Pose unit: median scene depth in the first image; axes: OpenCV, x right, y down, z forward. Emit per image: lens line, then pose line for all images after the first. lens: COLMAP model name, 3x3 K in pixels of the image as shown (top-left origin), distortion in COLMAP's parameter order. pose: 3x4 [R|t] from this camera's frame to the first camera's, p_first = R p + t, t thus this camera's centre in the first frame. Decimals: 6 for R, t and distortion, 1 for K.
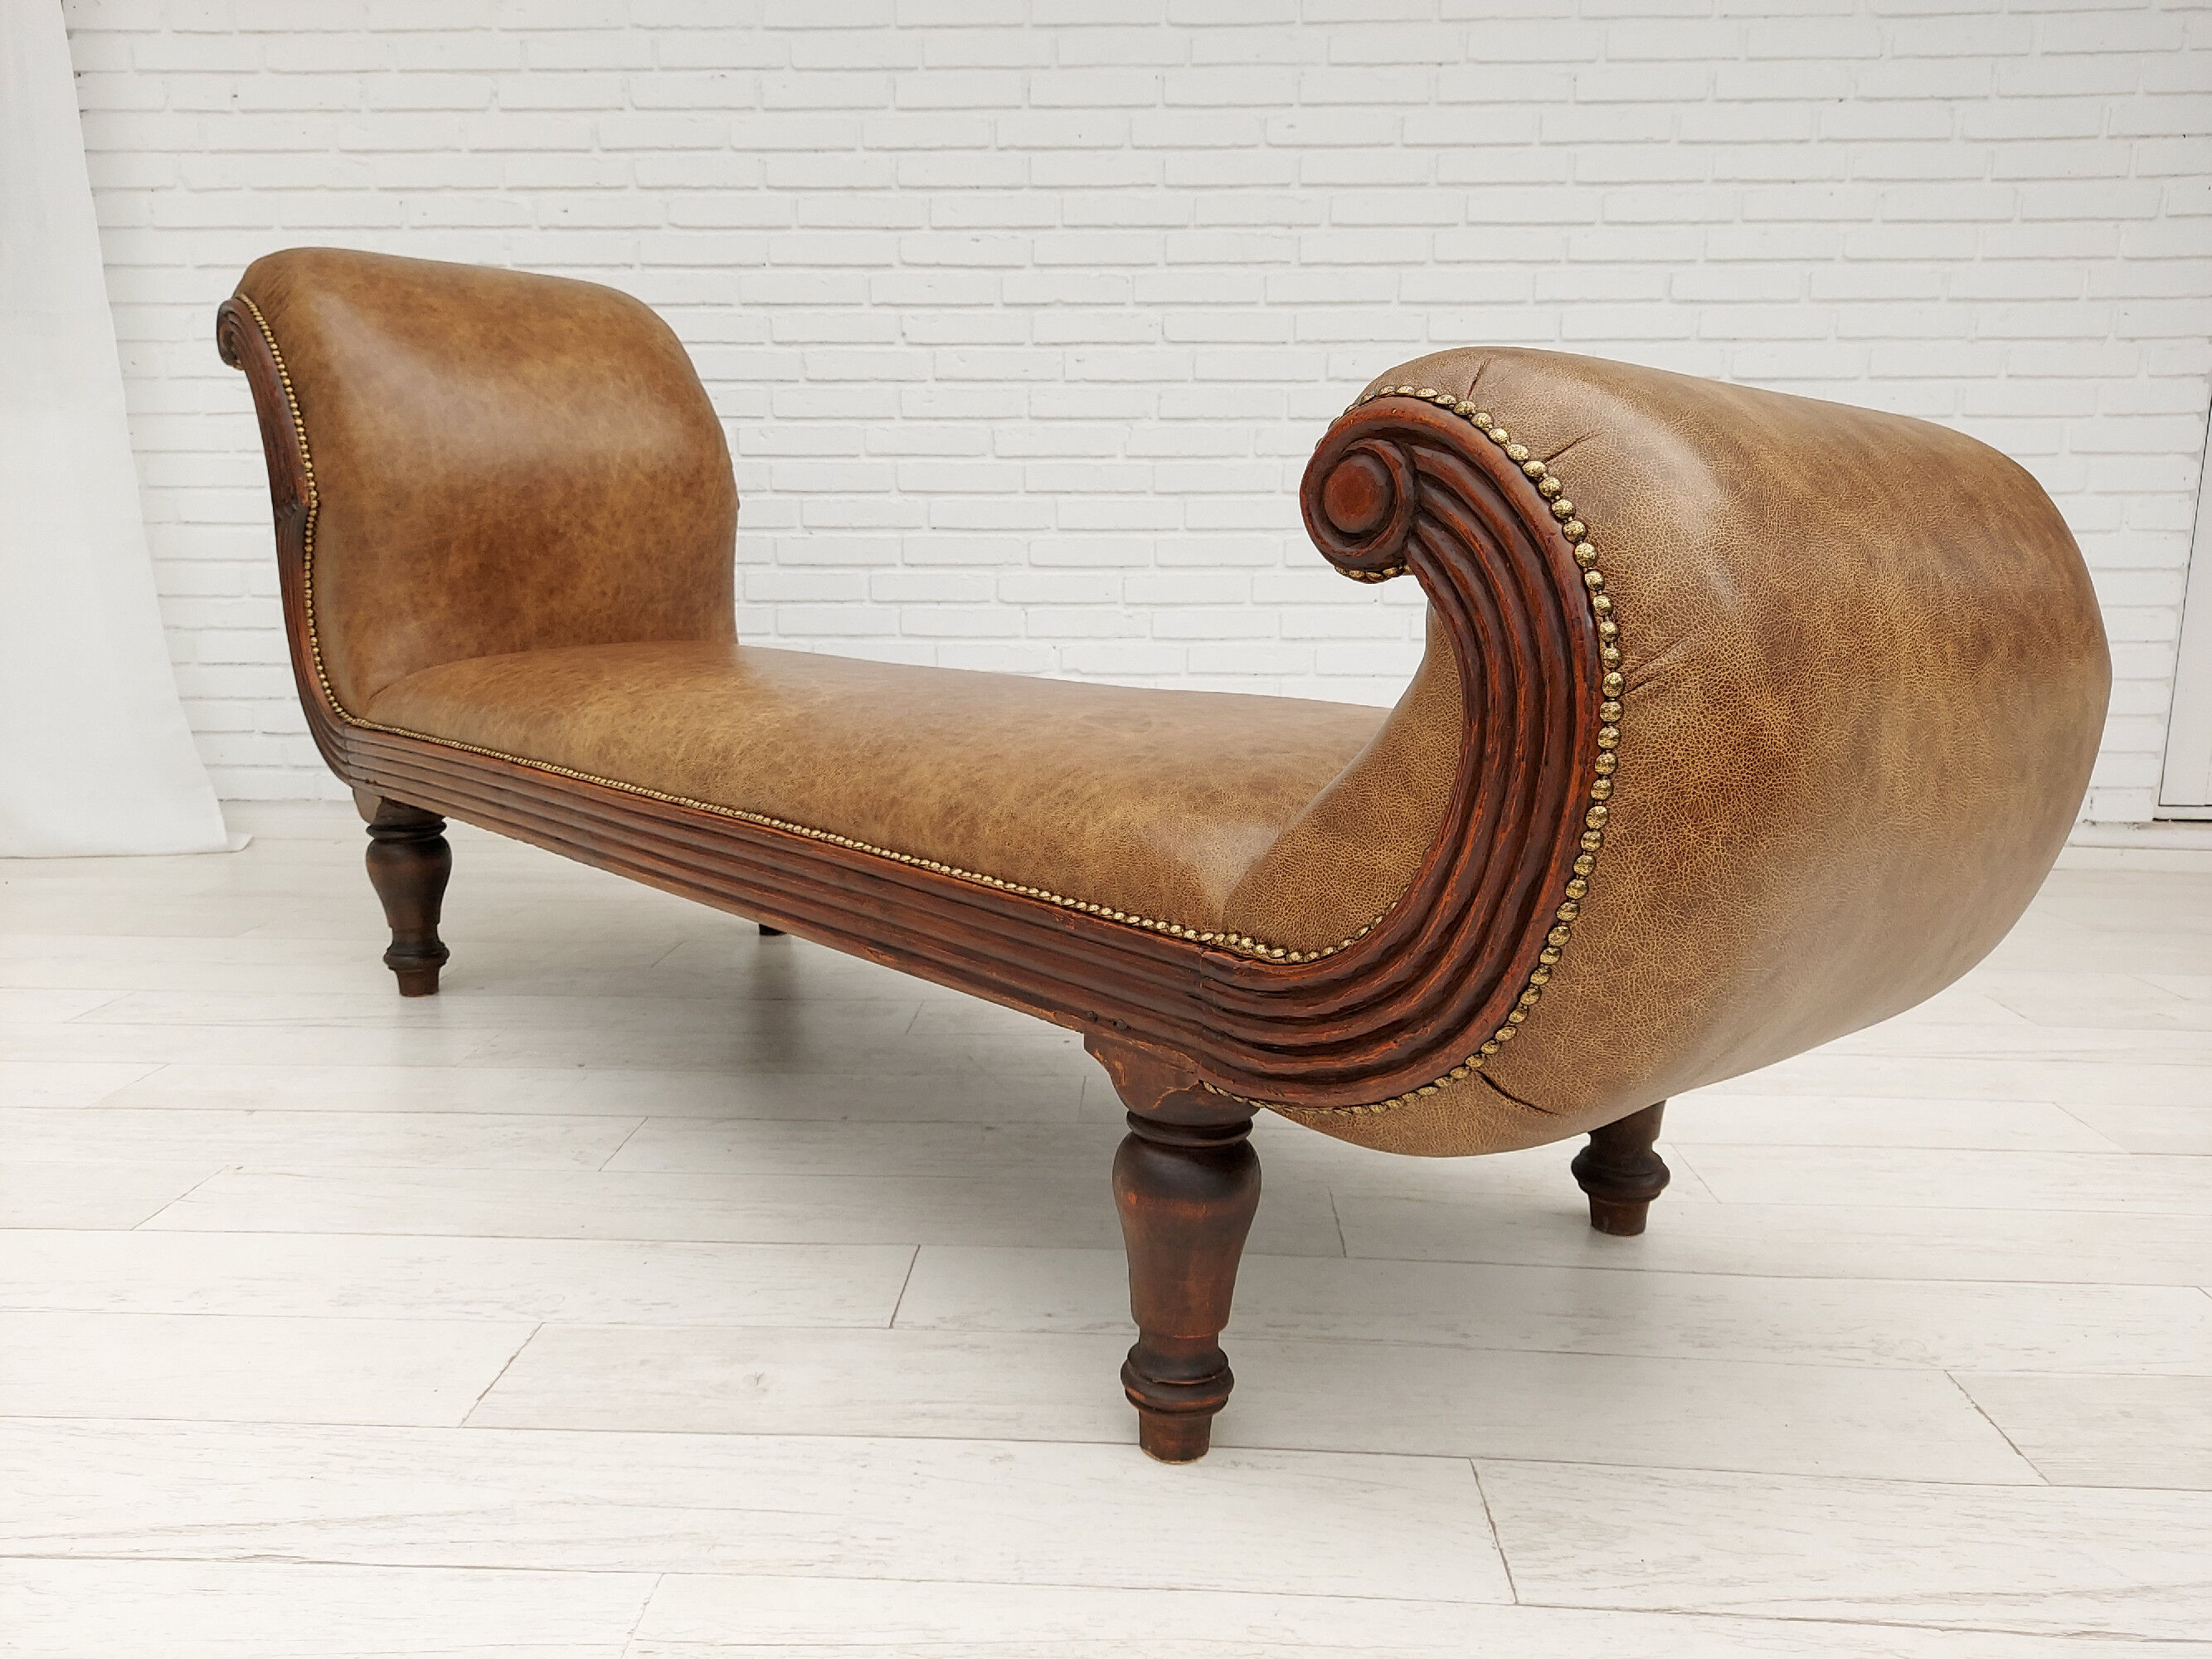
lens RADIAL K [[1674.2, 0, 1103.3], [0, 1674.2, 829.2], [0, 0, 1]] dist [0.041806, -0.038205]
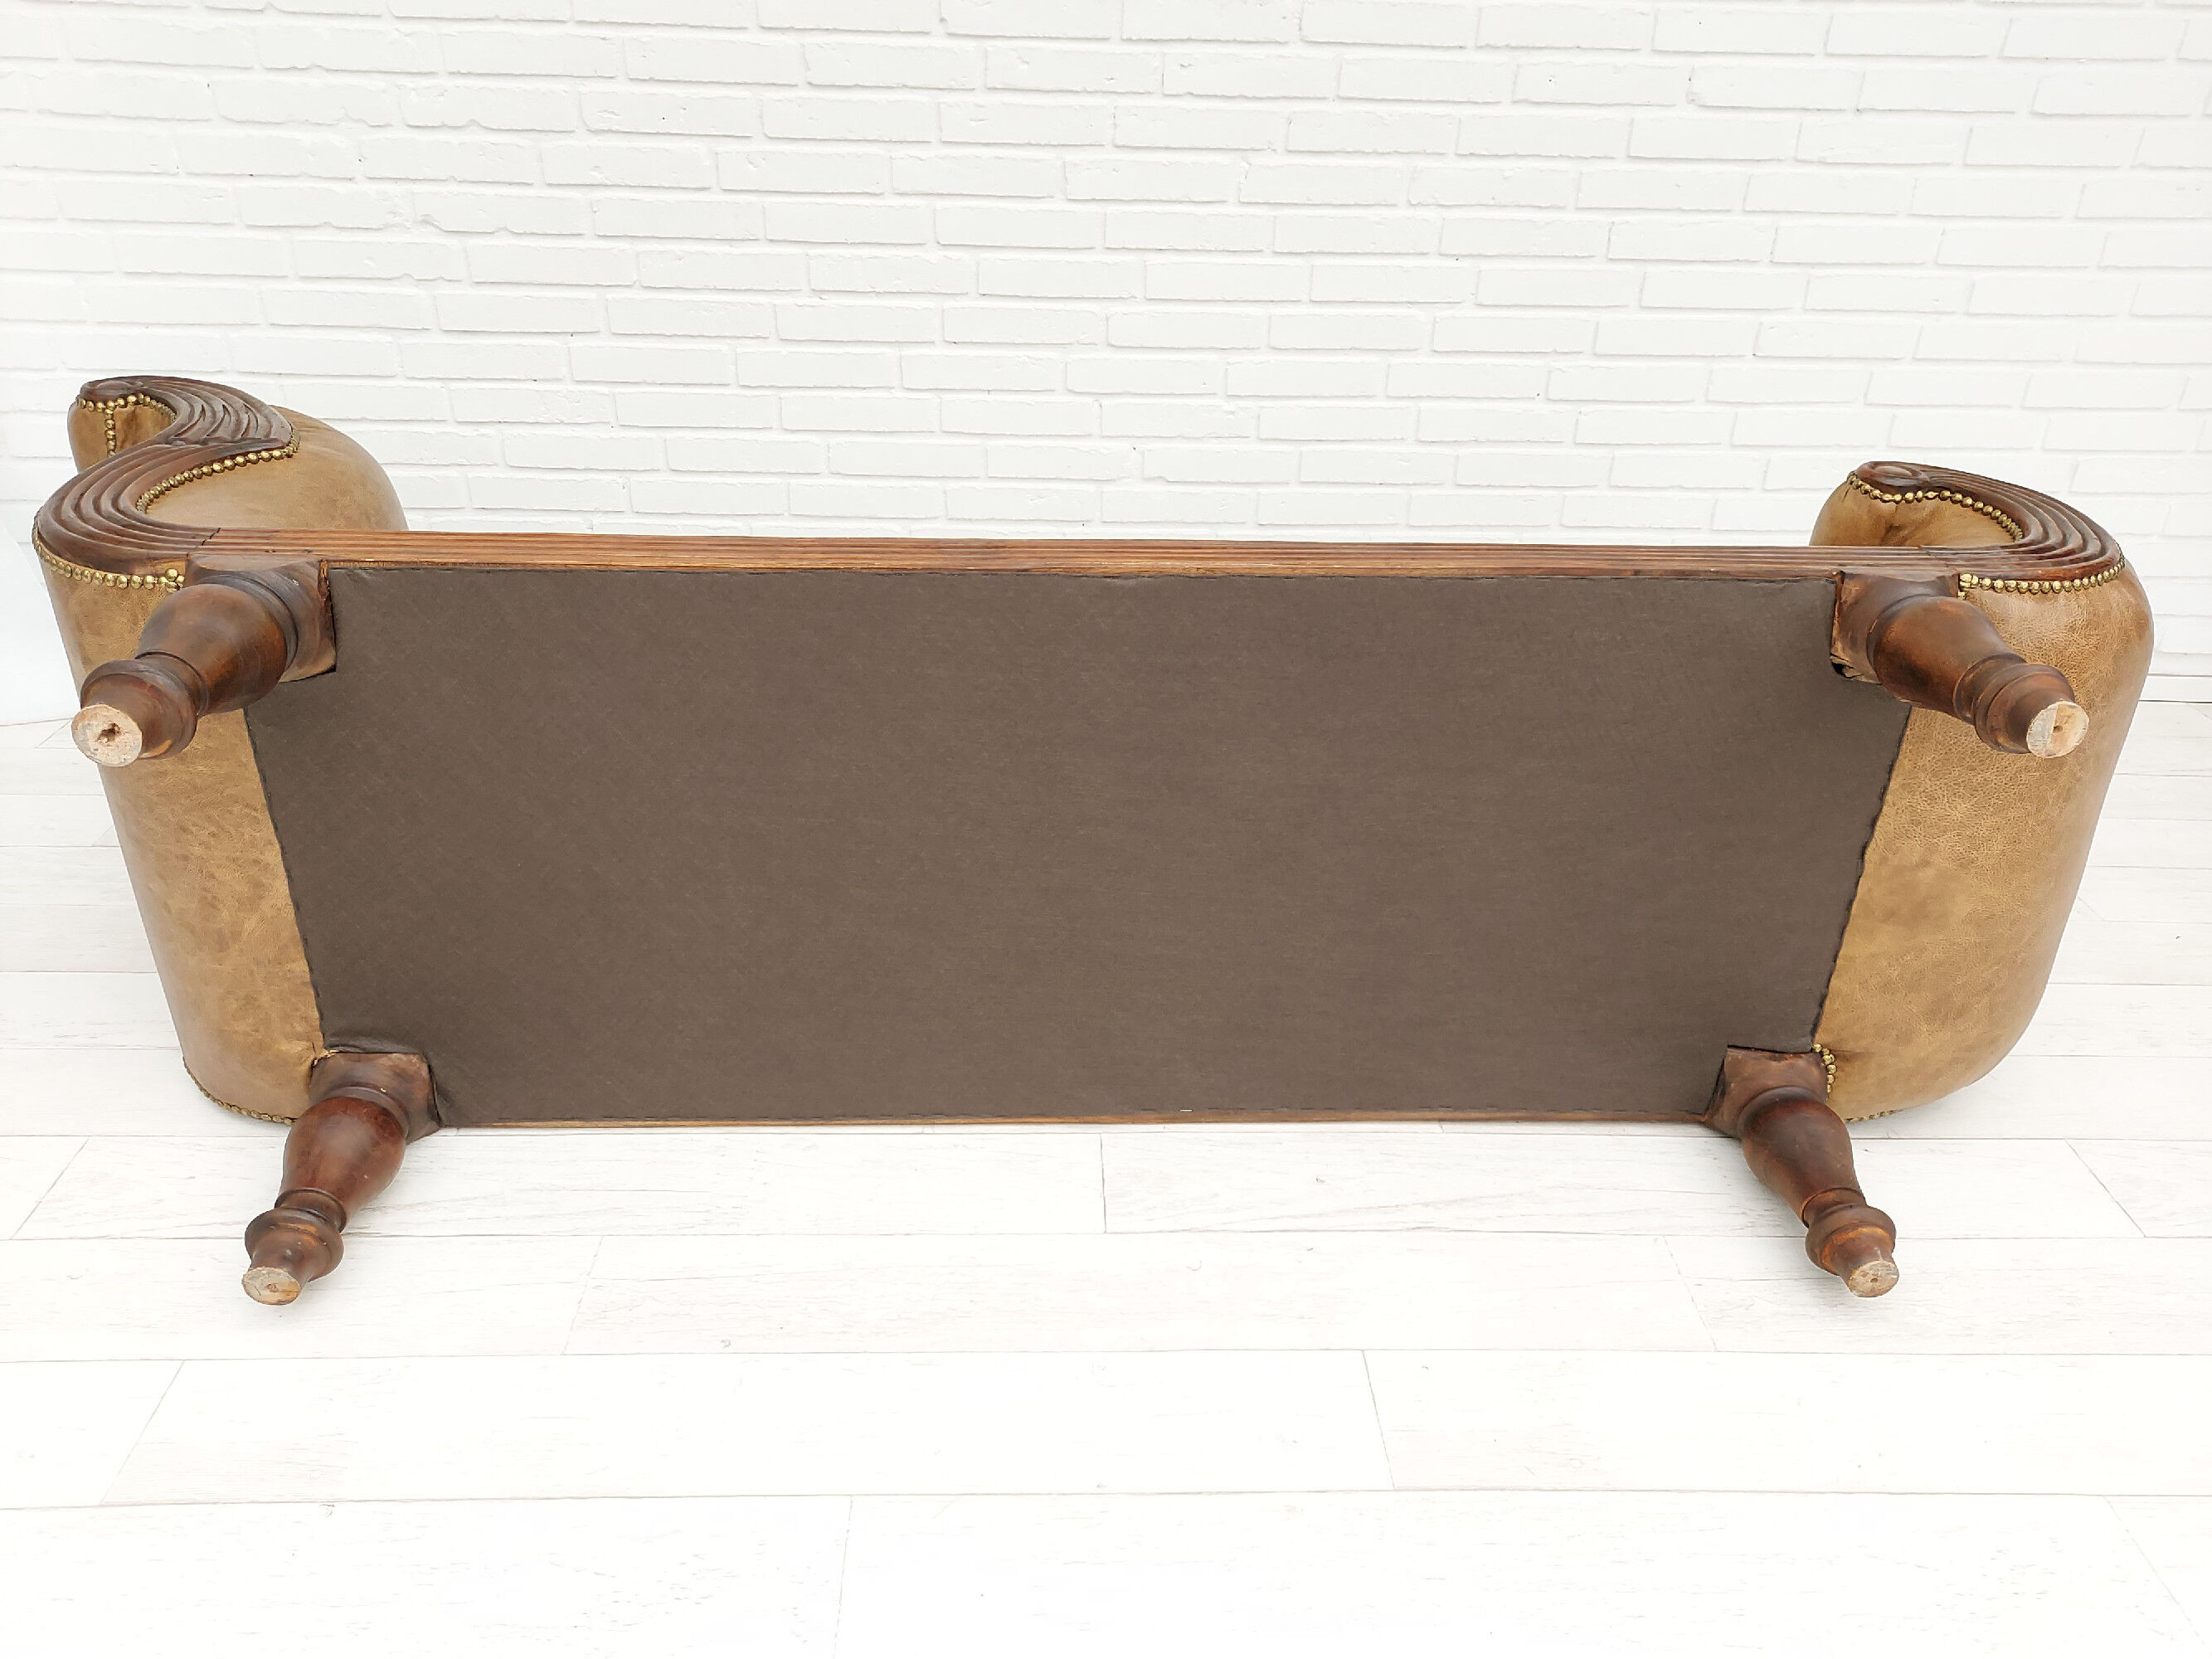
lens RADIAL K [[1674.2, 0, 1103.1], [0, 1674.2, 848.7], [0, 0, 1]] dist [0.041806, -0.038205]
pose [[0.996466, -0.019545, 0.081686, -0.169072], [-0.010038, 0.937862, 0.346862, -0.309084], [-0.083390, -0.346457, 0.934352, 0.281436]]
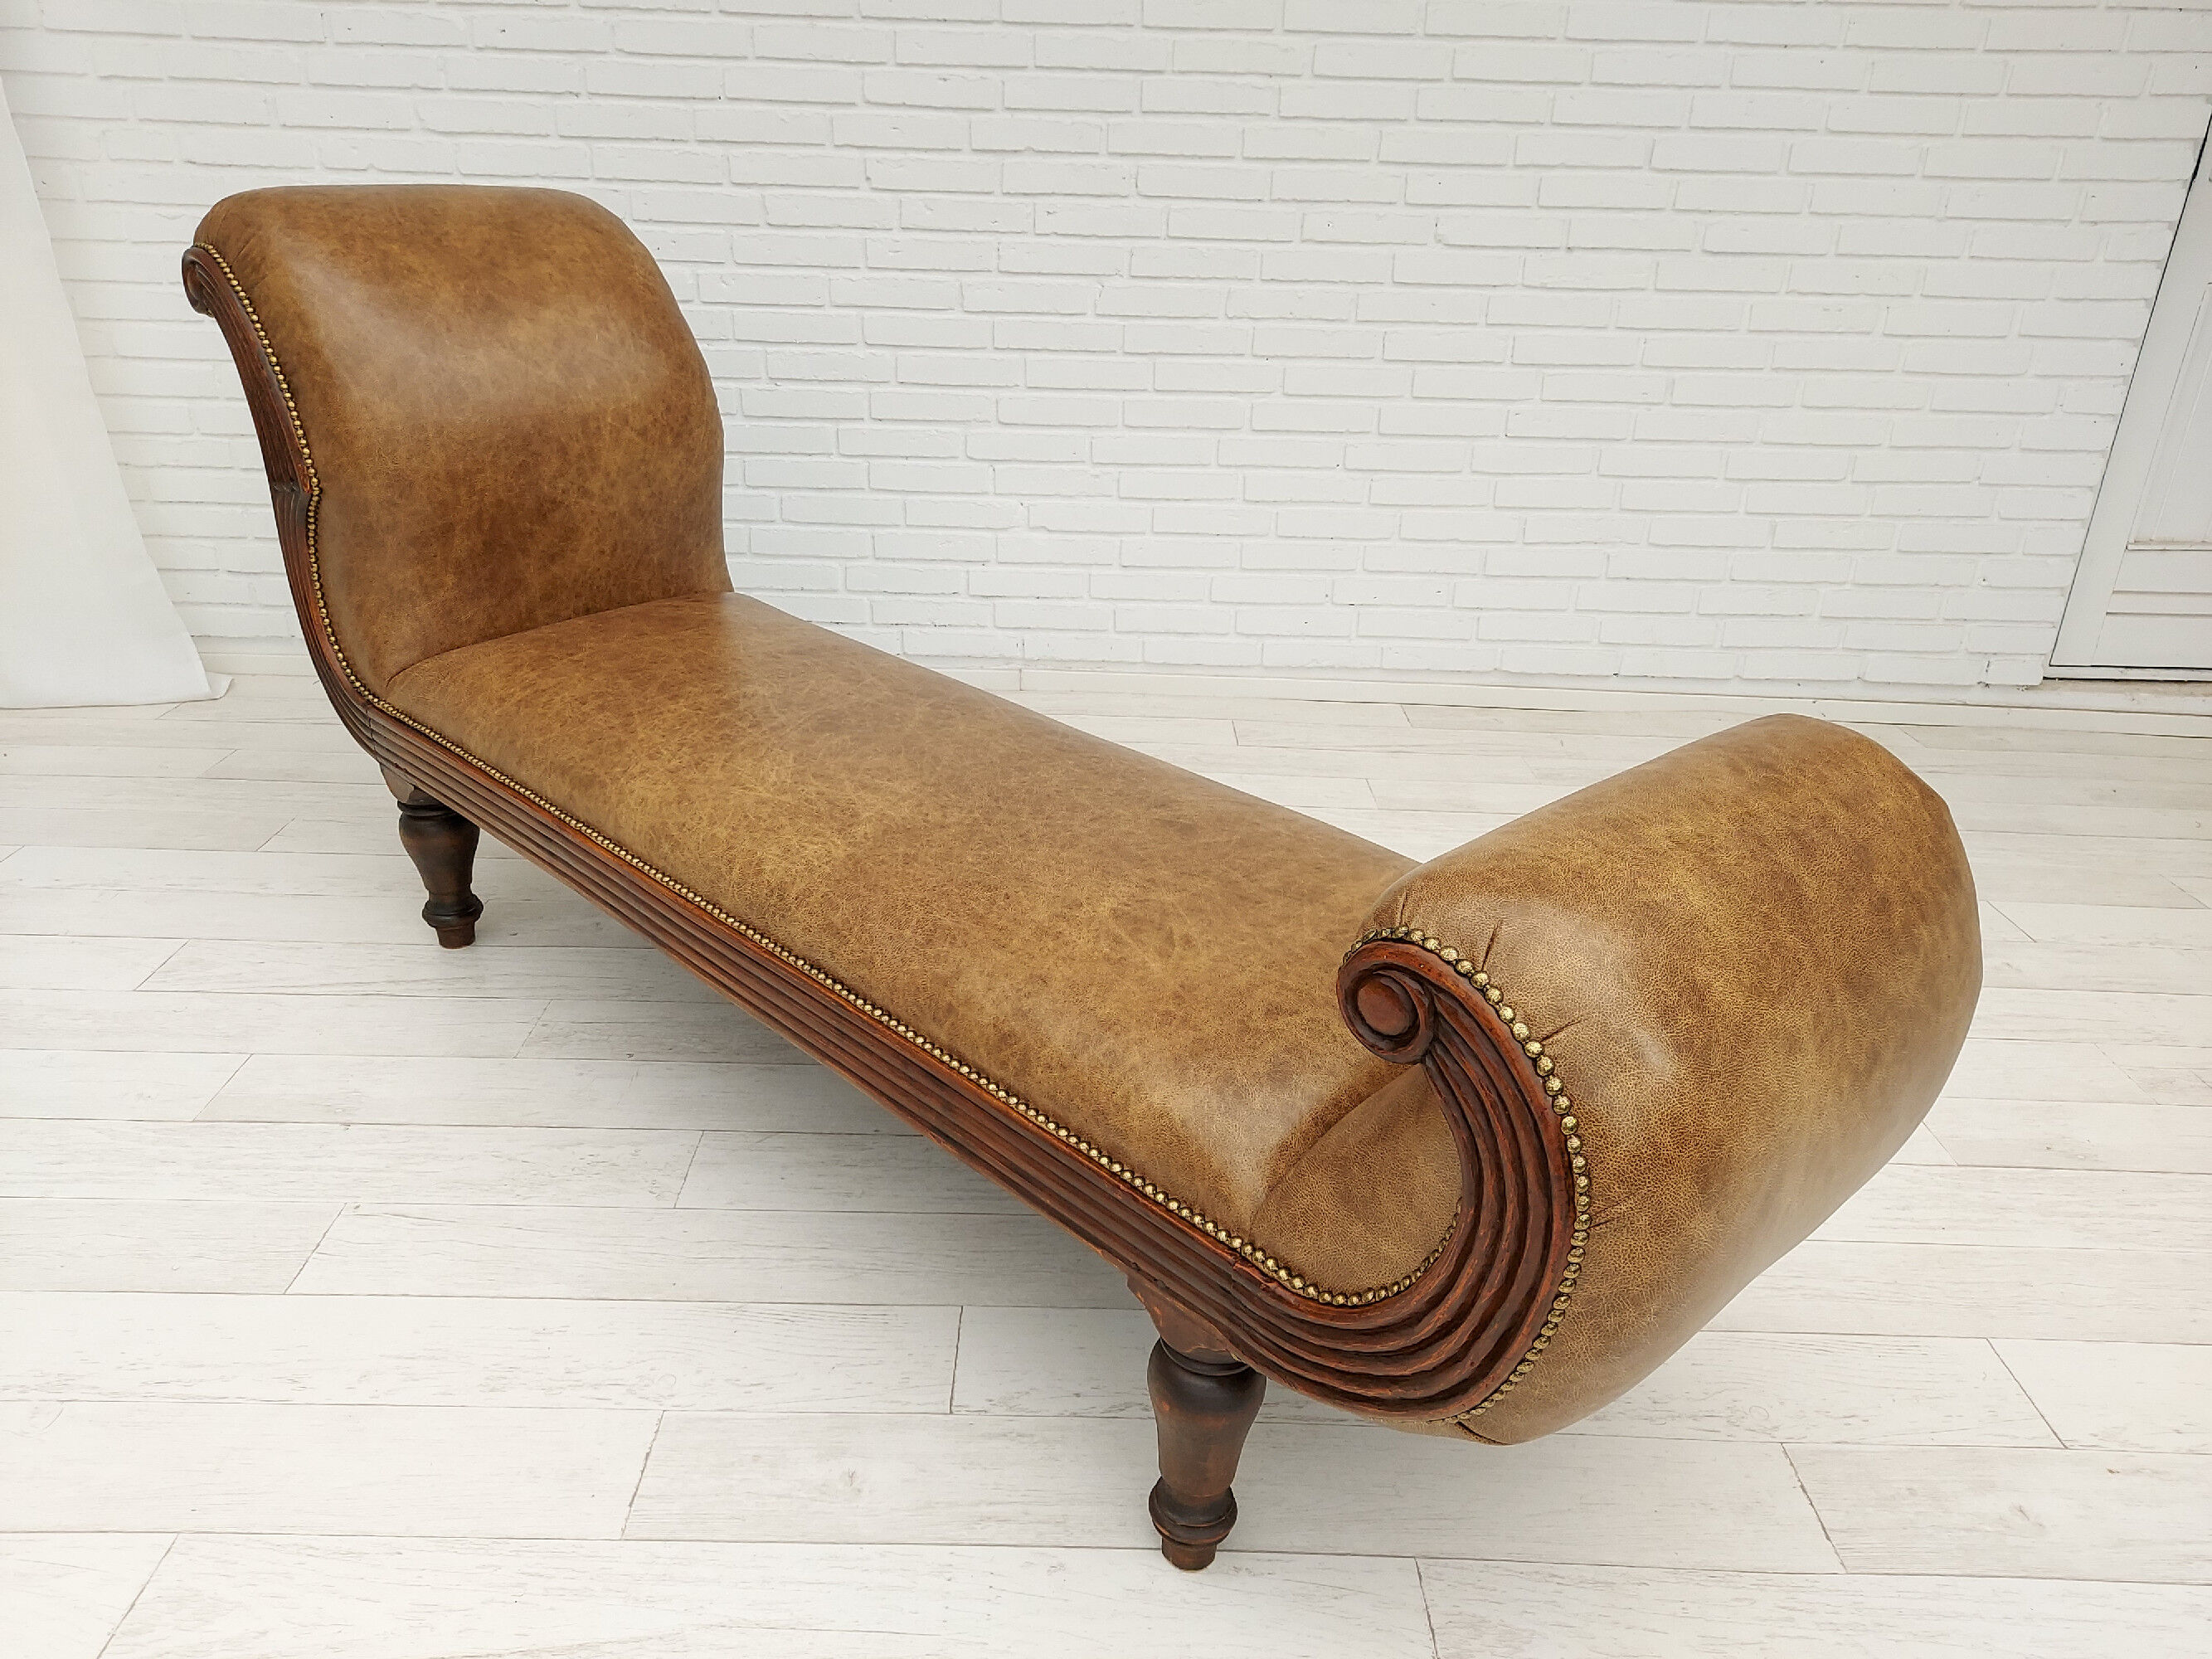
lens RADIAL K [[1674.2, 0, 1106.9], [0, 1674.2, 844.3], [0, 0, 1]] dist [0.041806, -0.038205]
pose [[0.998591, 0.003253, 0.052958, -0.046298], [-0.016443, 0.967951, 0.250601, -0.245634], [-0.050446, -0.251119, 0.966641, -0.054896]]
